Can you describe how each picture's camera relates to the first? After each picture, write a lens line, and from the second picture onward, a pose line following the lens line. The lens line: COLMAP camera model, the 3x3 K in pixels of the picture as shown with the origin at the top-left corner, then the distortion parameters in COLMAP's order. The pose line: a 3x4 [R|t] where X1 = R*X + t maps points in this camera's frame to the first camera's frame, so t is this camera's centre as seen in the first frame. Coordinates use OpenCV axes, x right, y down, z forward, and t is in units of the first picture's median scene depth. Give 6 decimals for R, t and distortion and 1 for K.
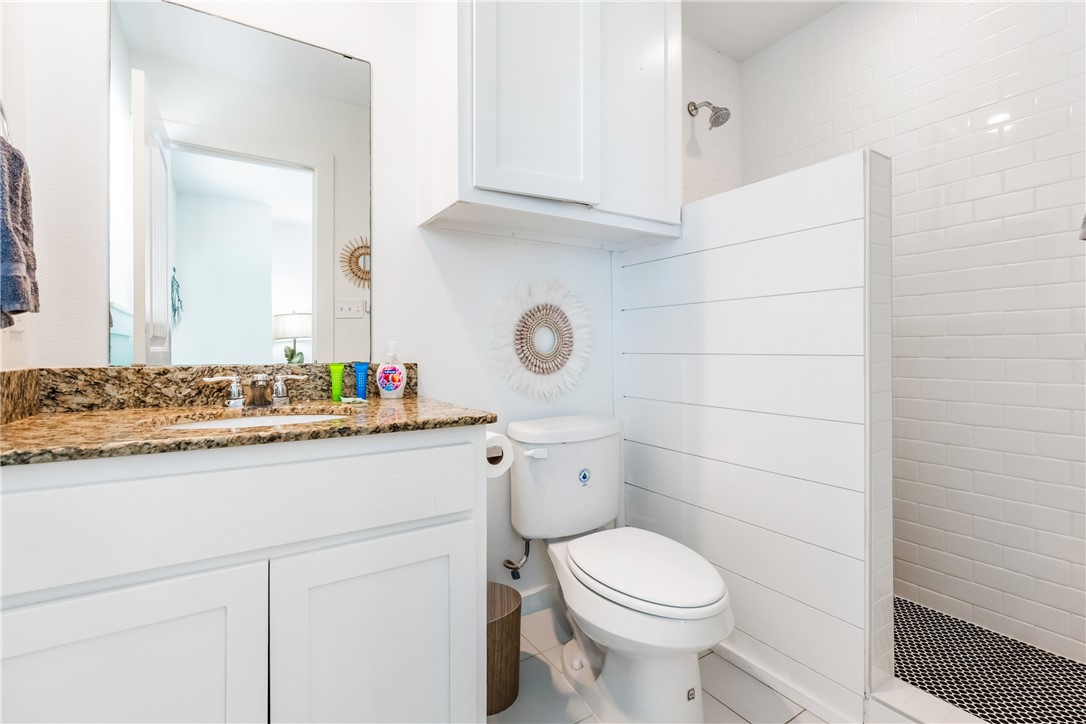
lens RADIAL K [[476.2, 0, 543.6], [0, 476.2, 358.0], [0, 0, 1]] dist [-0.002296, -0.000290]
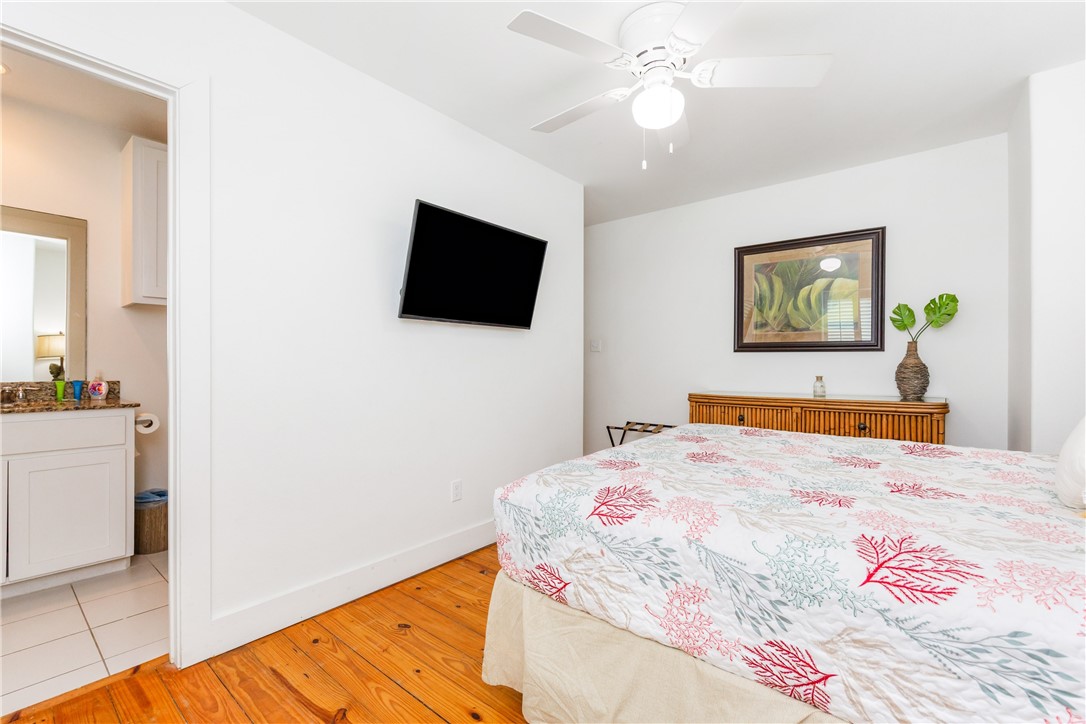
lens RADIAL K [[476.2, 0, 541.4], [0, 476.2, 362.6], [0, 0, 1]] dist [-0.002296, -0.000290]
pose [[0.959325, 0.004553, 0.282267, 0.836025], [0.000736, 0.999826, -0.018627, -0.025532], [-0.282302, 0.018077, 0.959155, -1.305416]]
